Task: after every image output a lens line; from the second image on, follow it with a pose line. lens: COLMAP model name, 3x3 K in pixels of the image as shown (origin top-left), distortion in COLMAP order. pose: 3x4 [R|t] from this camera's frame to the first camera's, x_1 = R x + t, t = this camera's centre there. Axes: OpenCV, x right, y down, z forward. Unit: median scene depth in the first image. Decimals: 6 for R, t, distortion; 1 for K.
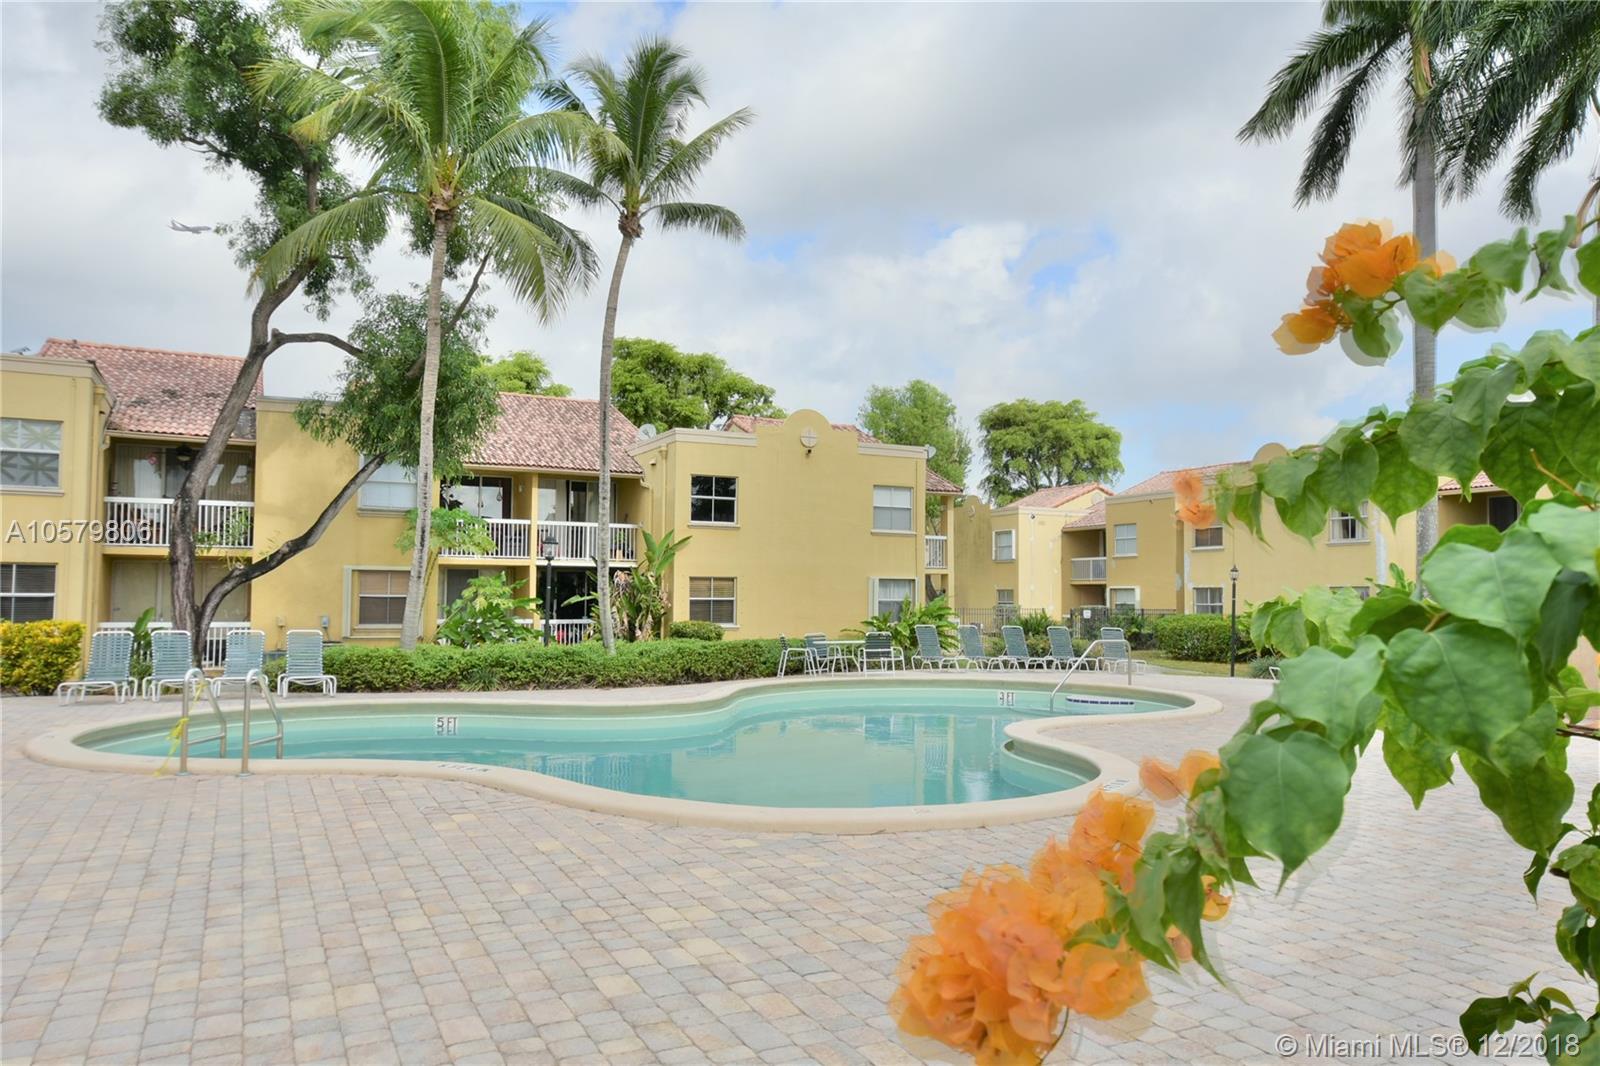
lens RADIAL K [[1180.9, 0, 808.9], [0, 1180.9, 537.7], [0, 0, 1]] dist [-0.002631, 0.000272]
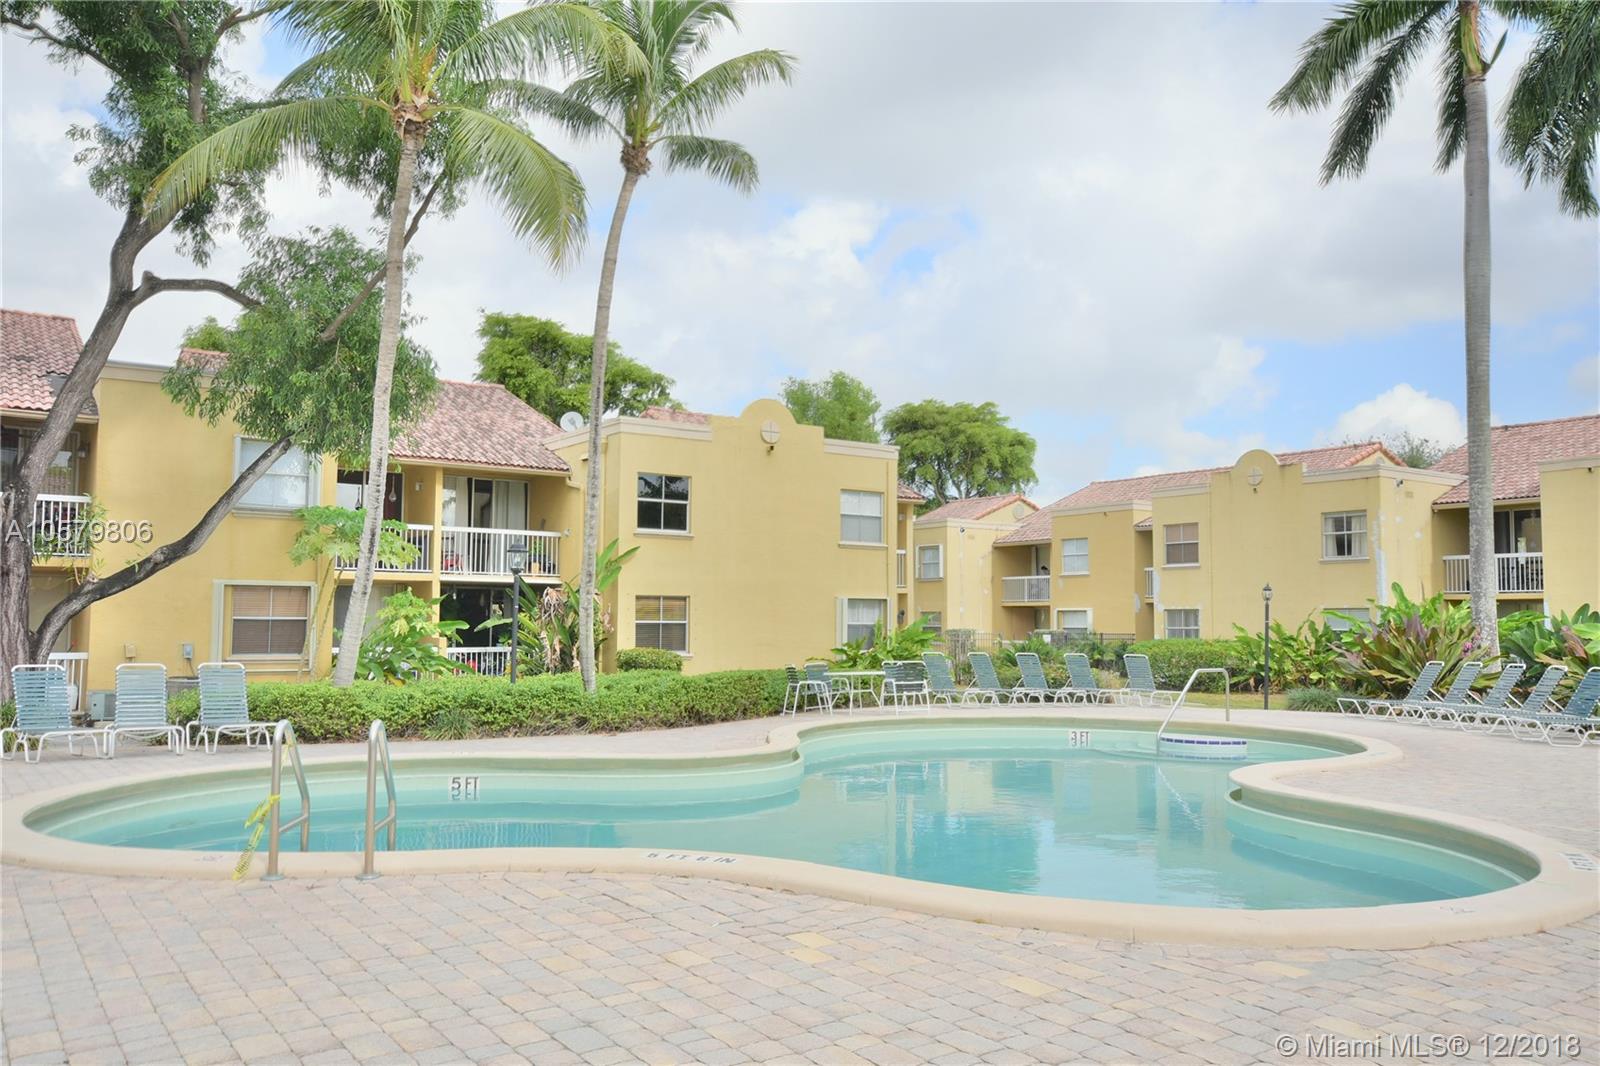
lens RADIAL K [[1297.6, 0, 800.0], [0, 1297.6, 533.0], [0, 0, 1]] dist [0.000069, 0.001343]
pose [[0.988423, 0.009387, 0.151432, -0.126394], [-0.006633, 0.999804, -0.018680, 0.005676], [-0.151577, 0.017460, 0.988291, 0.080713]]
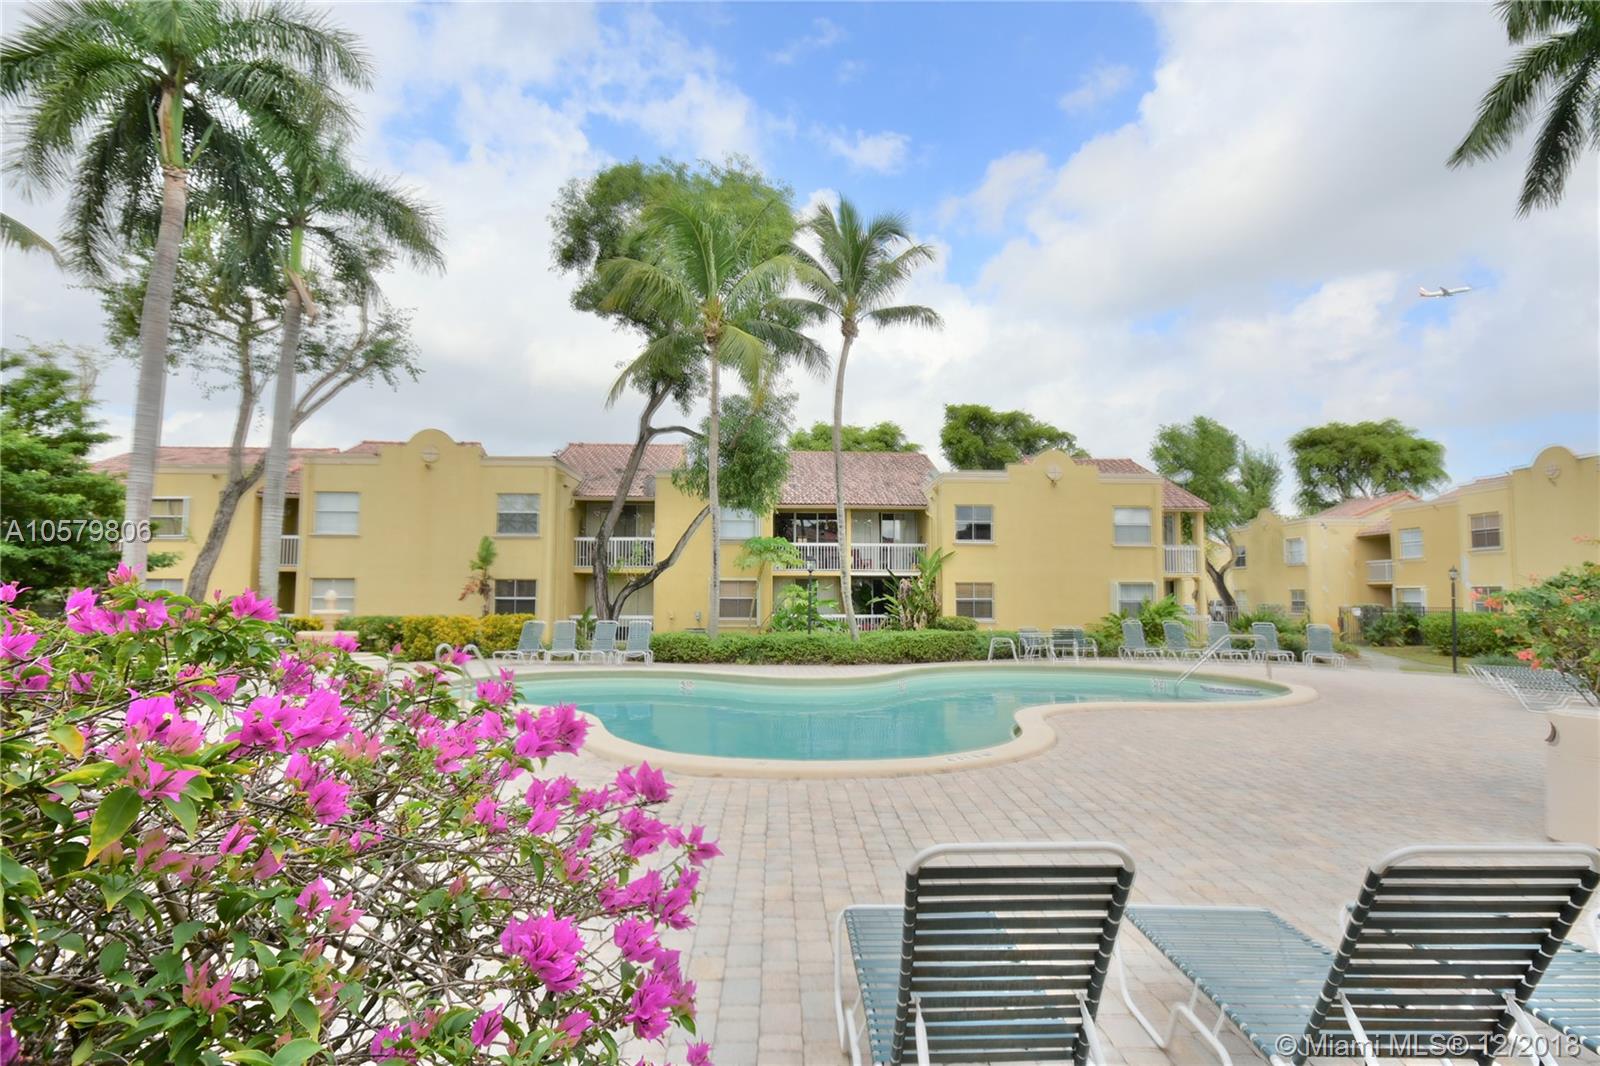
lens RADIAL K [[876.5, 0, 798.0], [0, 876.5, 493.7], [0, 0, 1]] dist [0.000091, 0.000288]
pose [[0.896986, -0.055973, -0.438501, 0.175034], [0.025648, 0.996870, -0.074782, 0.002994], [0.441314, 0.055832, 0.895614, 0.044487]]
